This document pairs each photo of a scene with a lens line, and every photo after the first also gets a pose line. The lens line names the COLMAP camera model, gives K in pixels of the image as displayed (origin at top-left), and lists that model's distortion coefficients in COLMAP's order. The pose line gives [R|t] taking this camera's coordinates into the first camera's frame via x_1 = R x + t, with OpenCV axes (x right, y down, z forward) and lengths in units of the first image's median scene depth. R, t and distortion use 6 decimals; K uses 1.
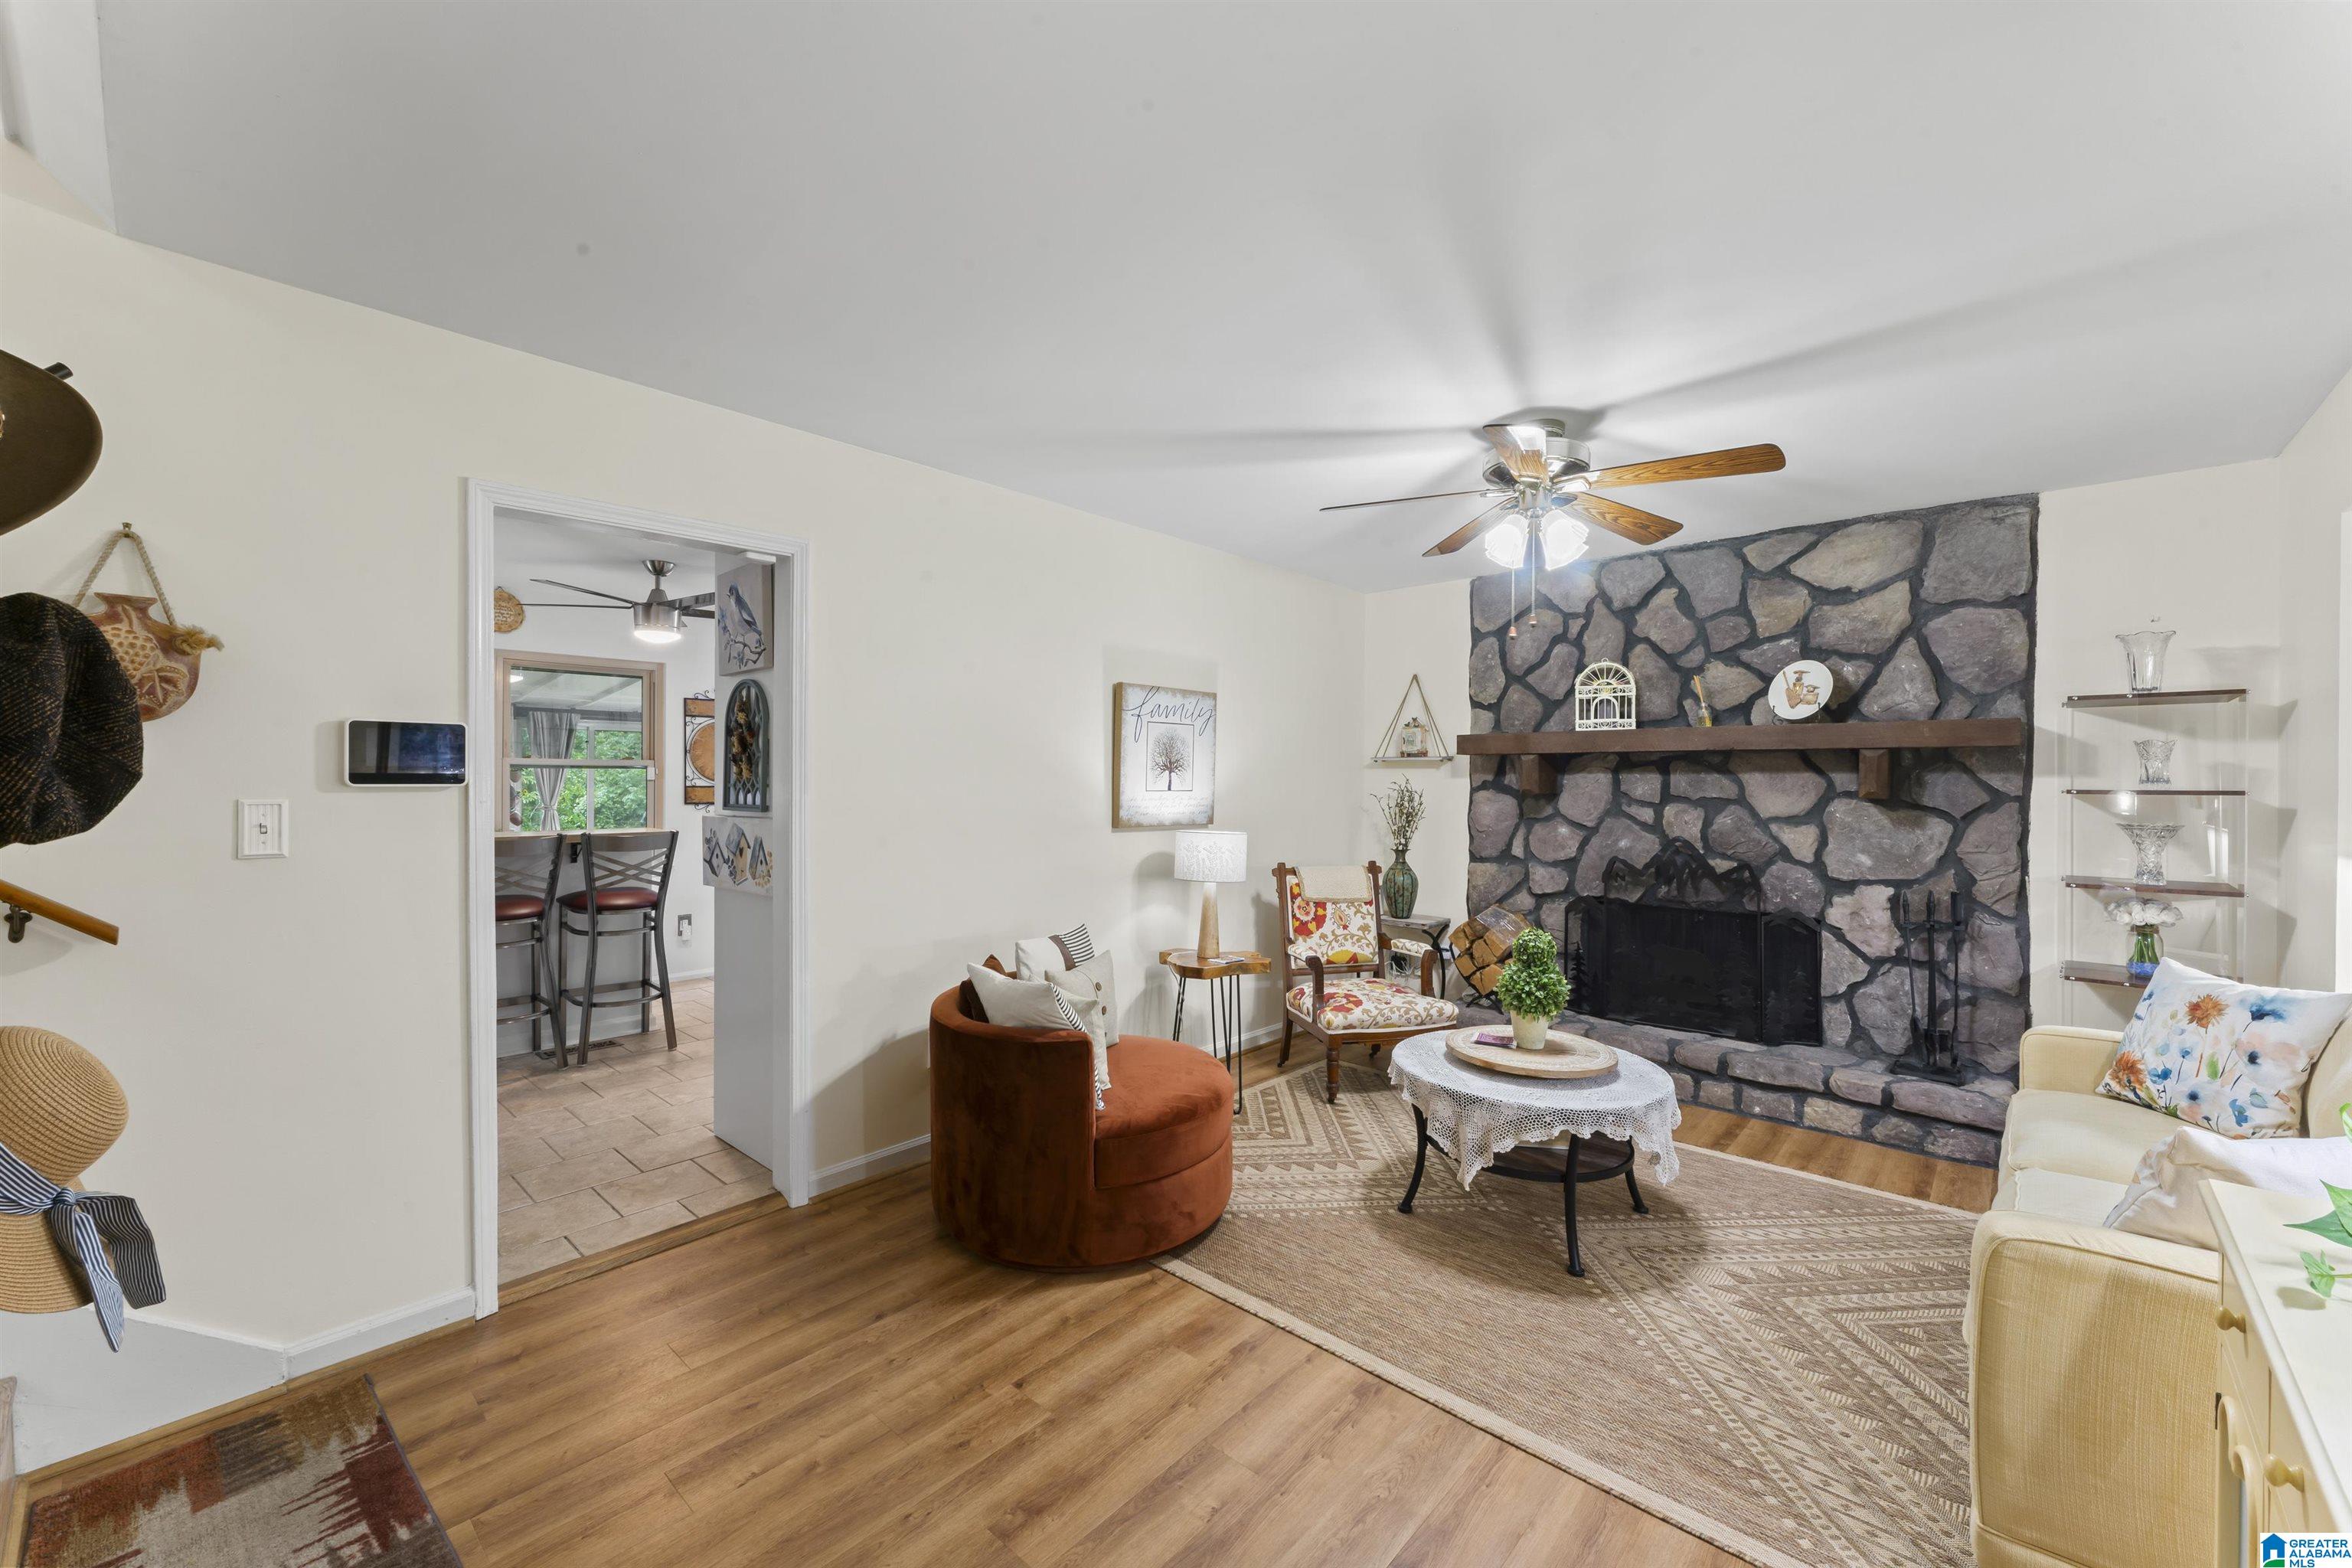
lens RADIAL K [[941.4, 0, 1177.4], [0, 941.4, 793.9], [0, 0, 1]] dist [0.002162, 0.000164]
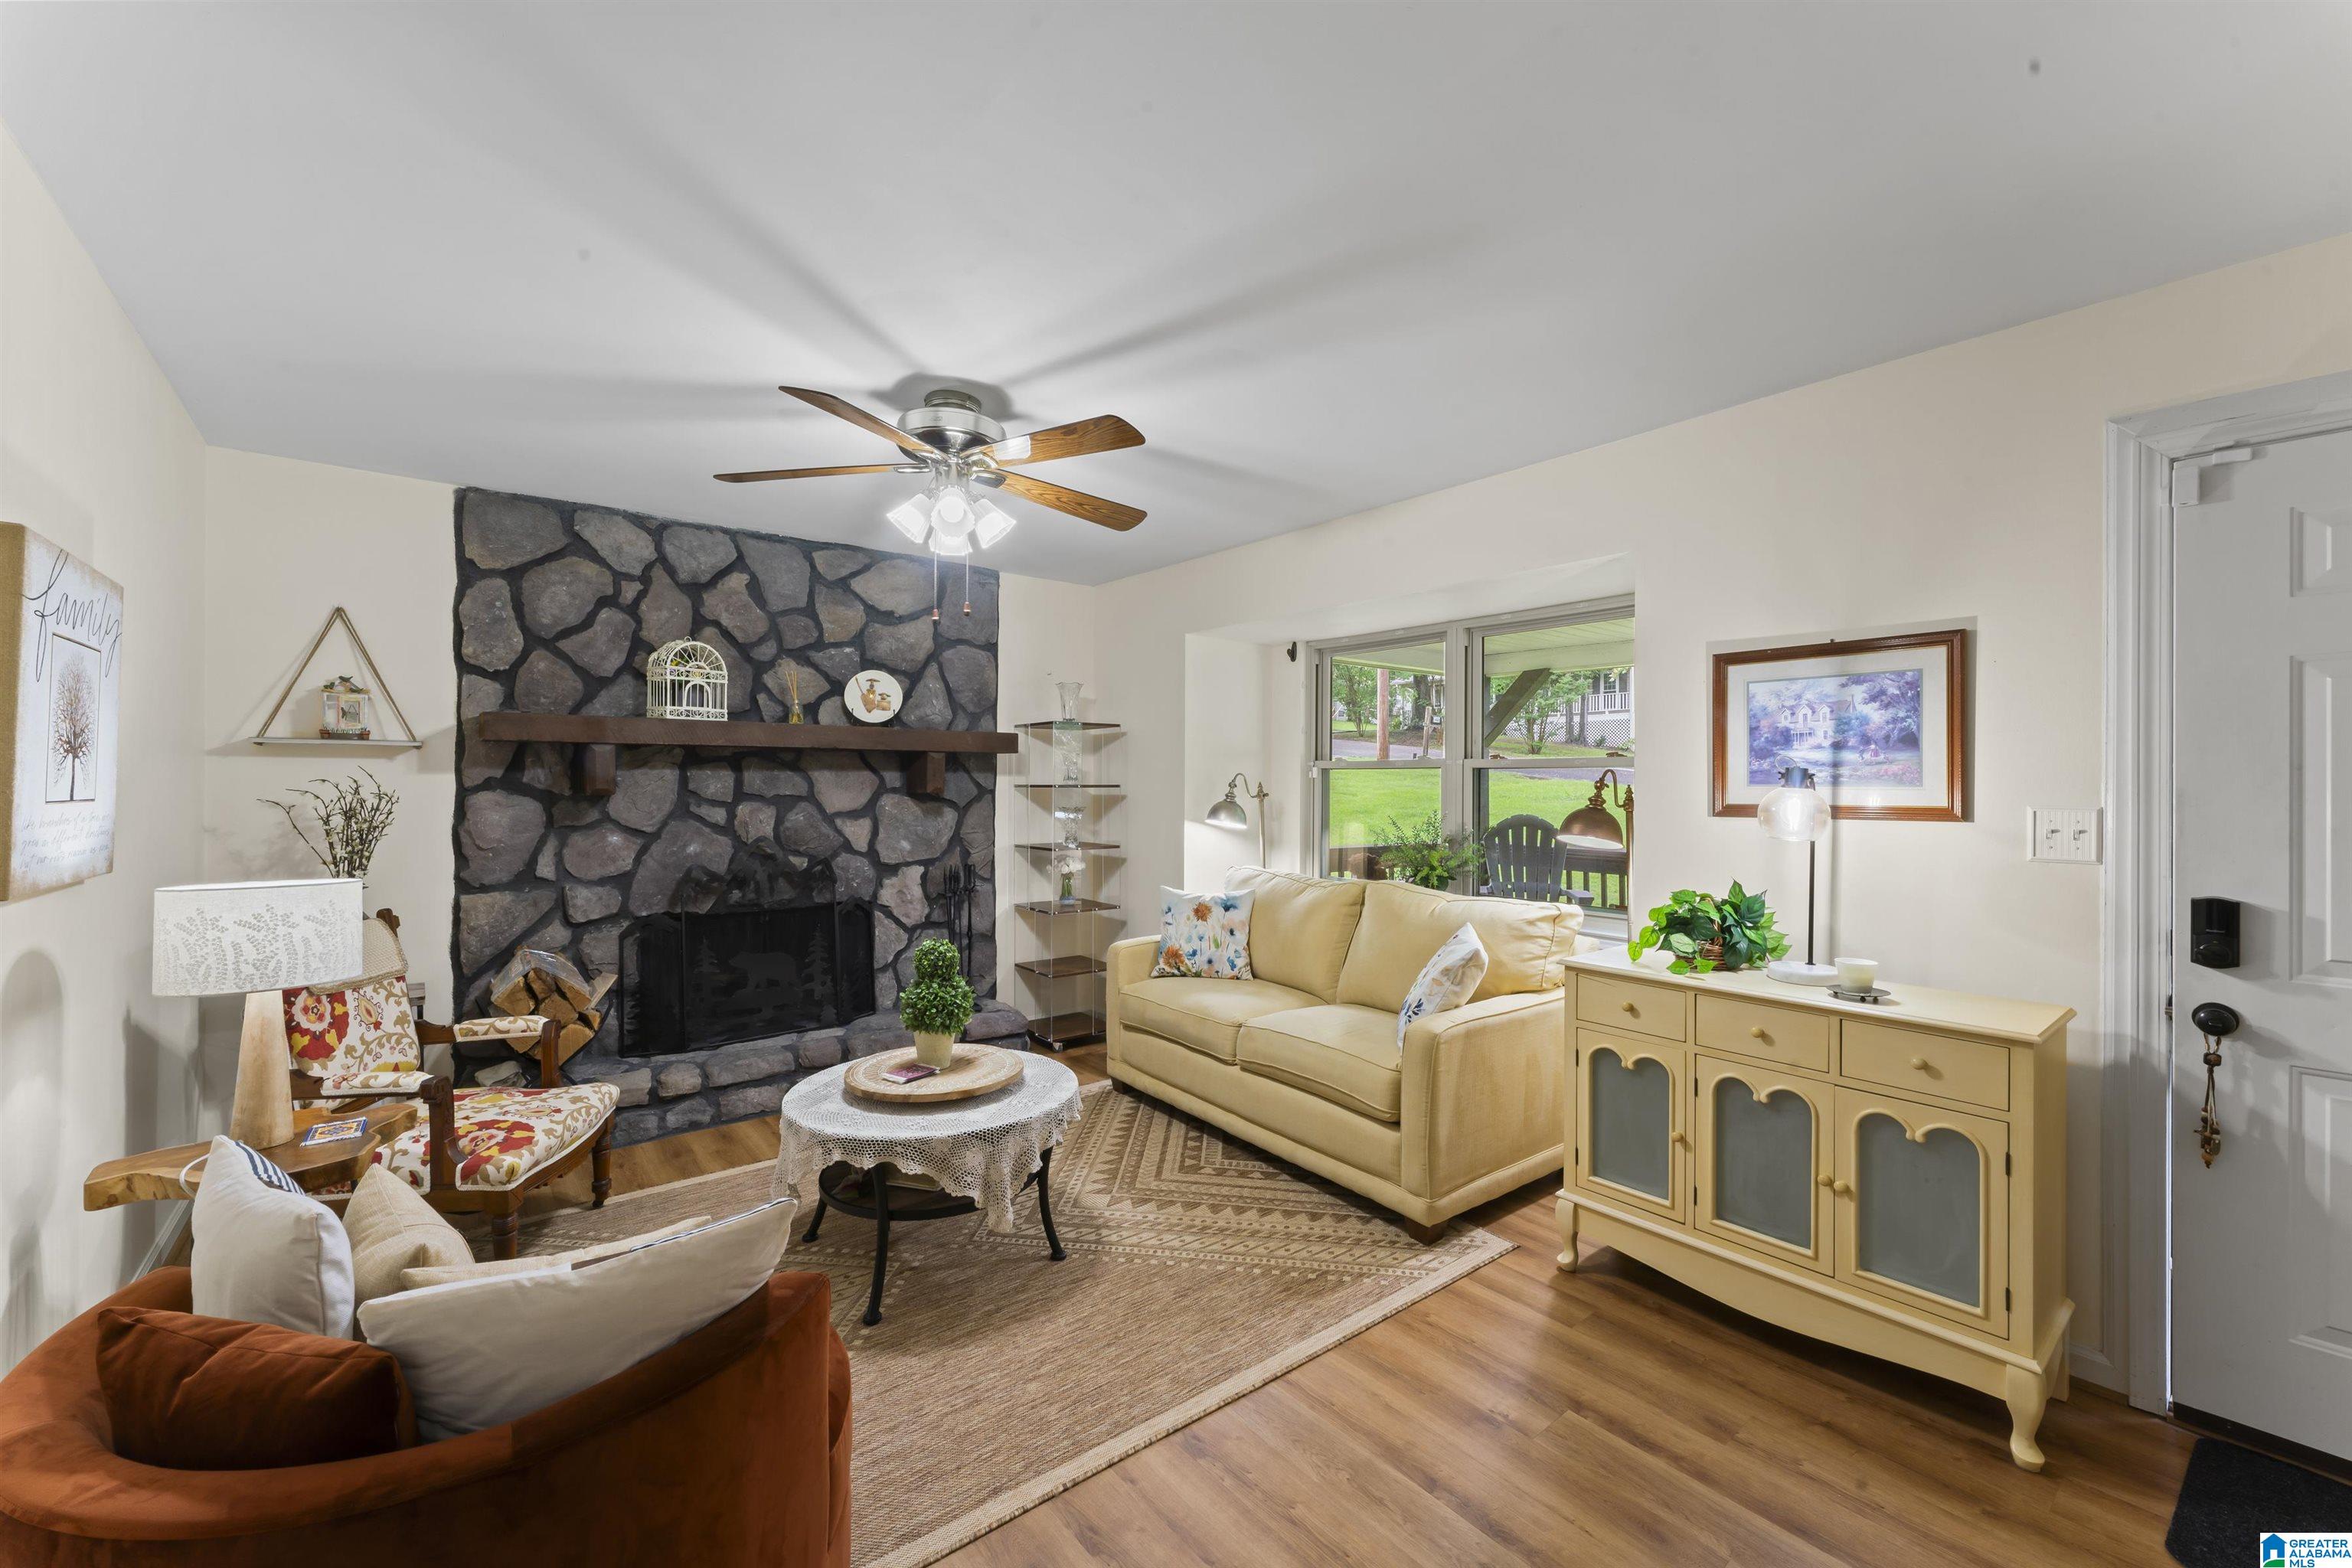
lens RADIAL K [[941.4, 0, 1177.4], [0, 941.4, 793.9], [0, 0, 1]] dist [0.002162, 0.000164]
pose [[0.151375, -0.016483, 0.988339, -0.362512], [0.011369, 0.999824, 0.014933, -0.007676], [-0.988411, 0.008976, 0.151535, 0.454353]]
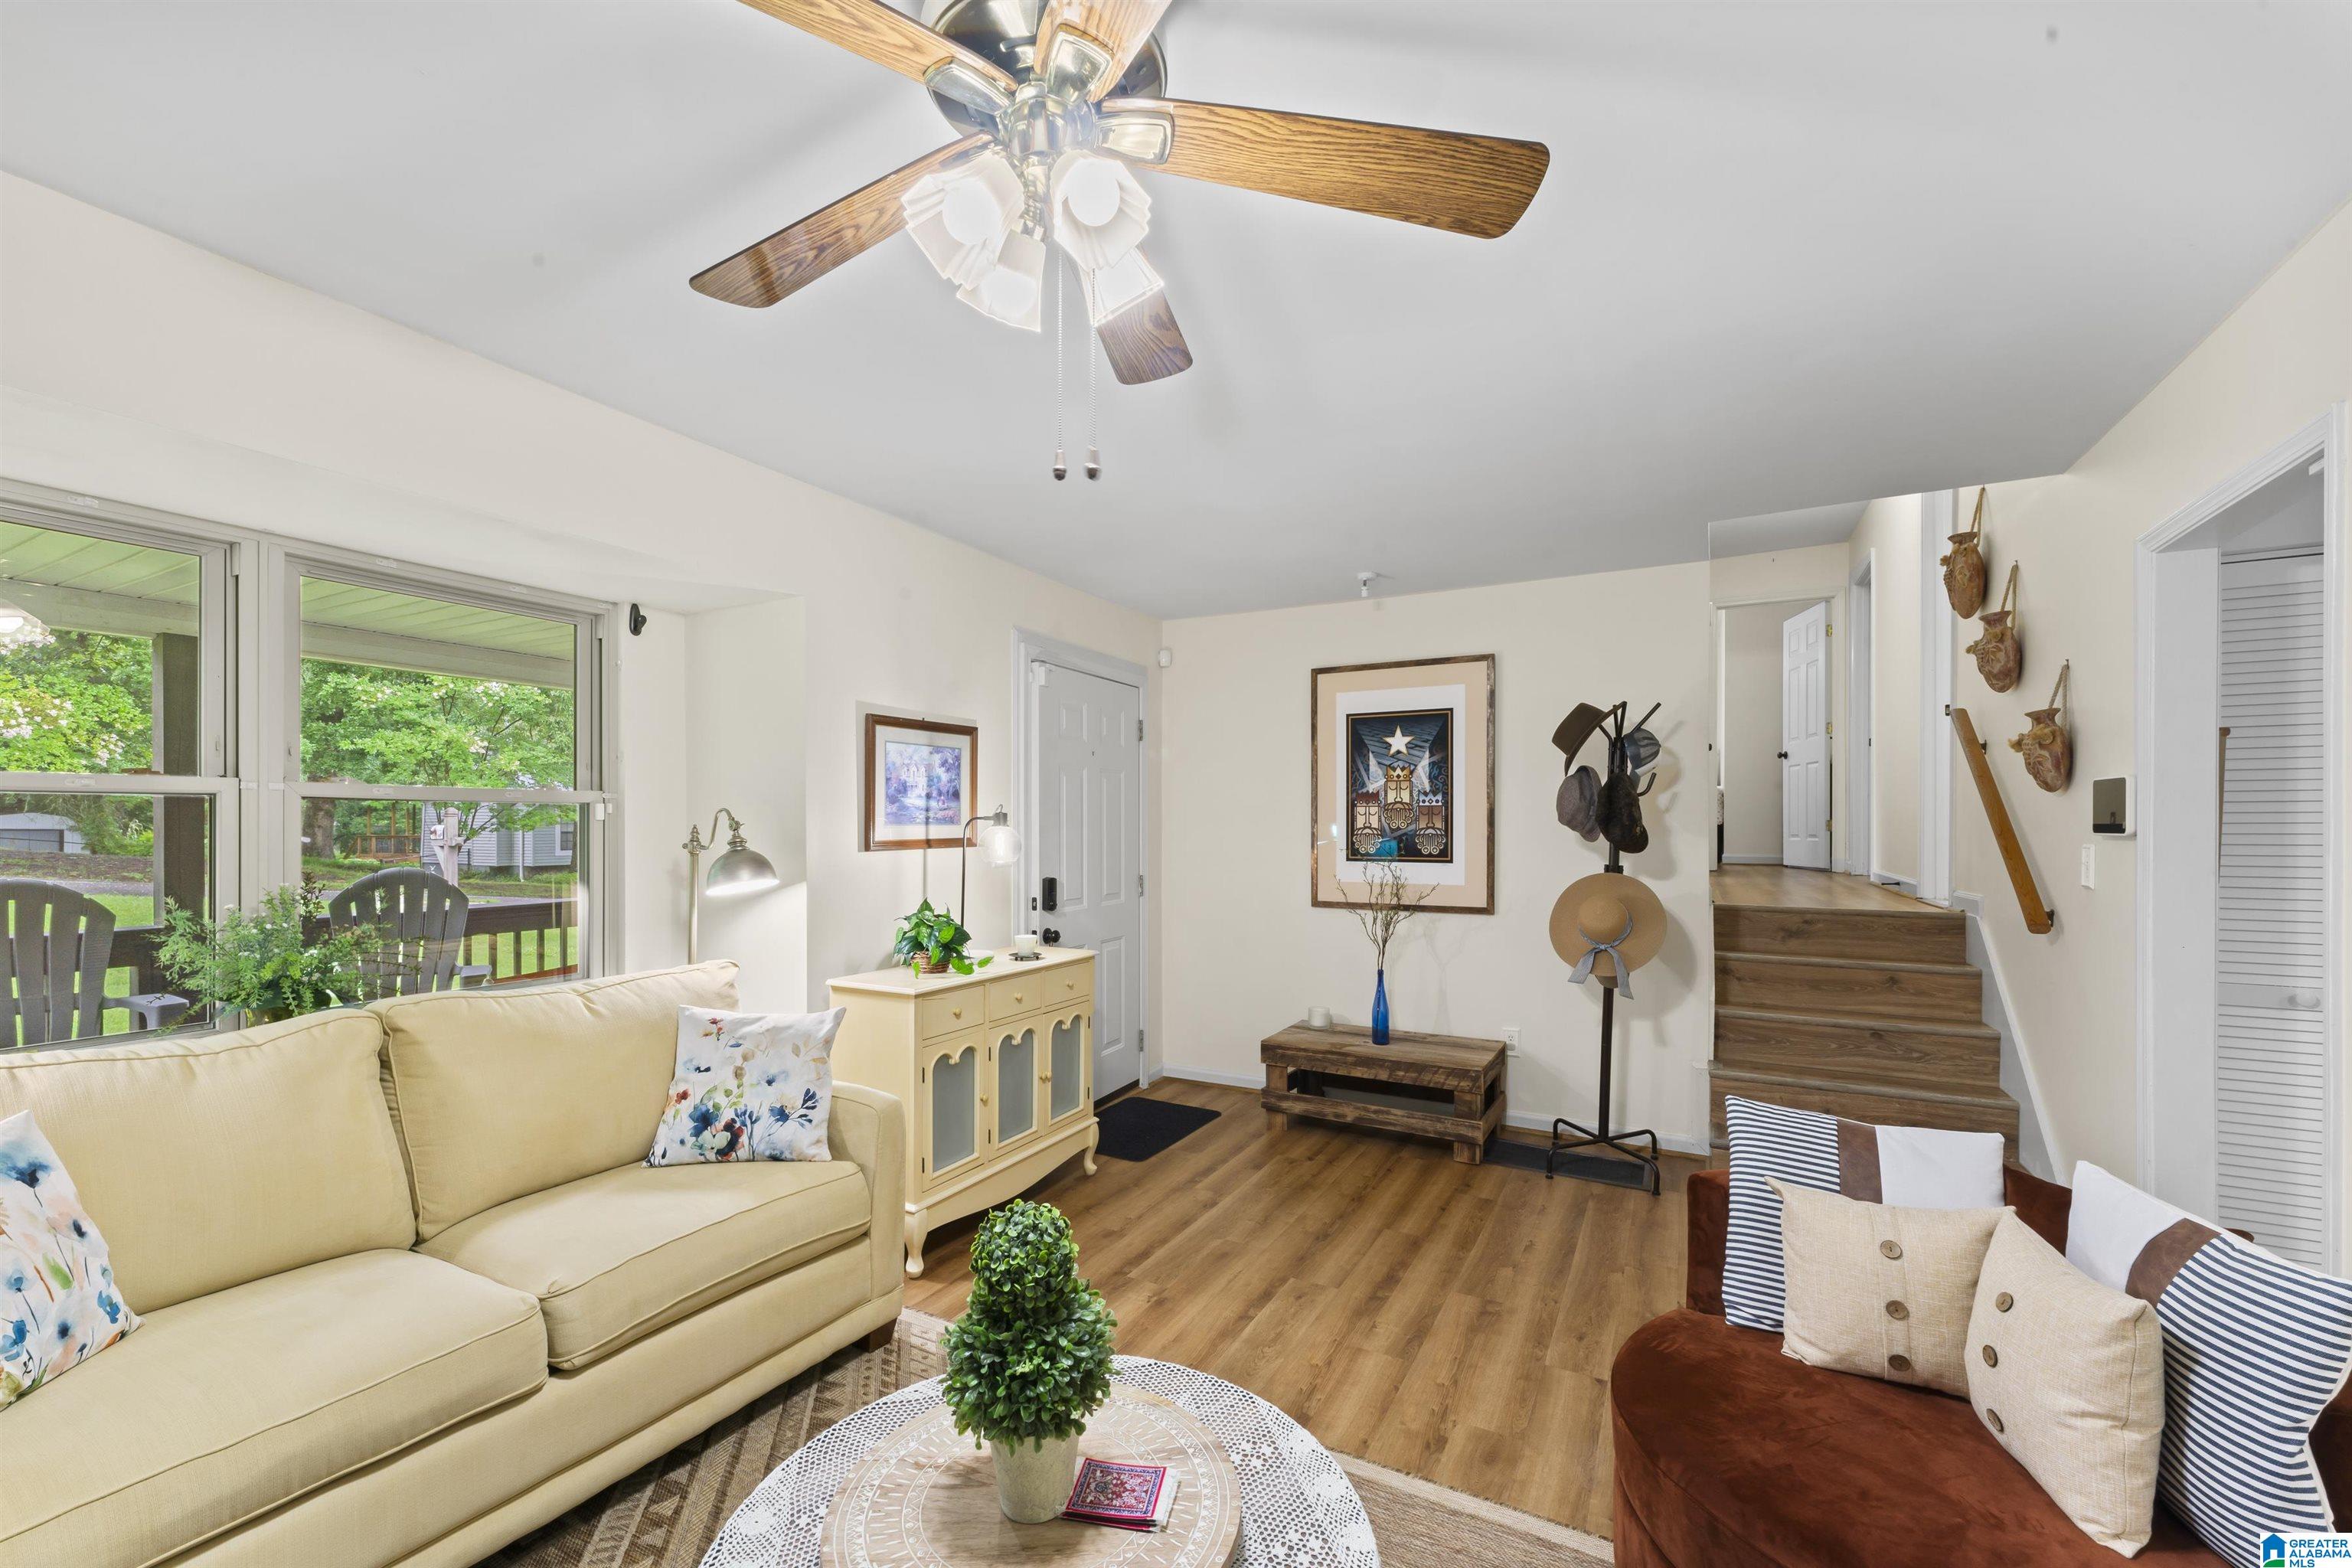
lens RADIAL K [[957.6, 0, 1185.4], [0, 957.6, 824.0], [0, 0, 1]] dist [0.000619, 0.012134]
pose [[-0.967335, -0.011777, -0.253229, 0.309308], [-0.015880, 0.999774, 0.014165, -0.015630], [0.253005, 0.017723, -0.967303, 1.026052]]
